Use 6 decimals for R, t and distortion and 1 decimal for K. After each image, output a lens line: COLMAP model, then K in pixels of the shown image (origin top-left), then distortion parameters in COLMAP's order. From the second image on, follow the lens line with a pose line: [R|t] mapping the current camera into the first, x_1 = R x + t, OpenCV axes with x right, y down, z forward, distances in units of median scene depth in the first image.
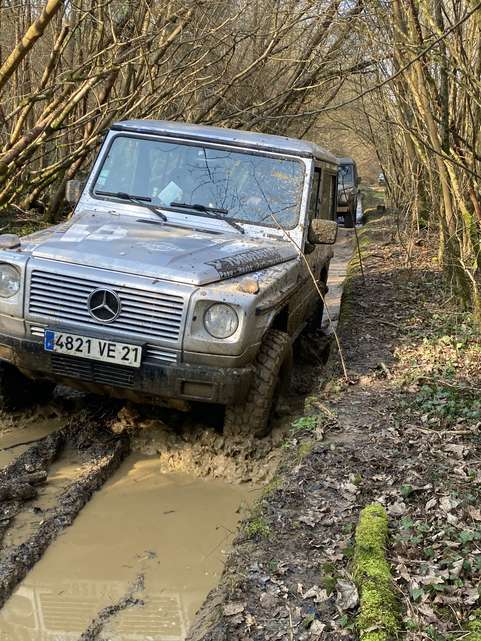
lens RADIAL K [[721.0, 0, 240.5], [0, 721.0, 320.5], [0, 0, 1]] dist [0.163842, -0.428950]
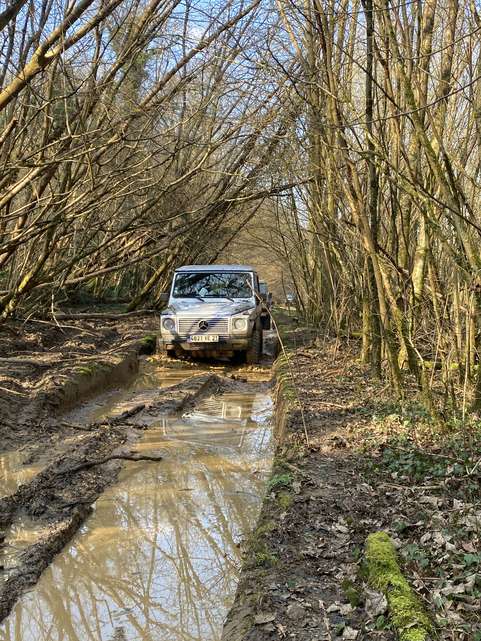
lens RADIAL K [[721.0, 0, 240.5], [0, 721.0, 320.5], [0, 0, 1]] dist [0.163842, -0.428950]
pose [[0.990612, 0.045670, 0.128848, -0.118489], [-0.024408, 0.986488, -0.162005, 0.099919], [-0.134505, 0.157339, 0.978342, -0.017778]]
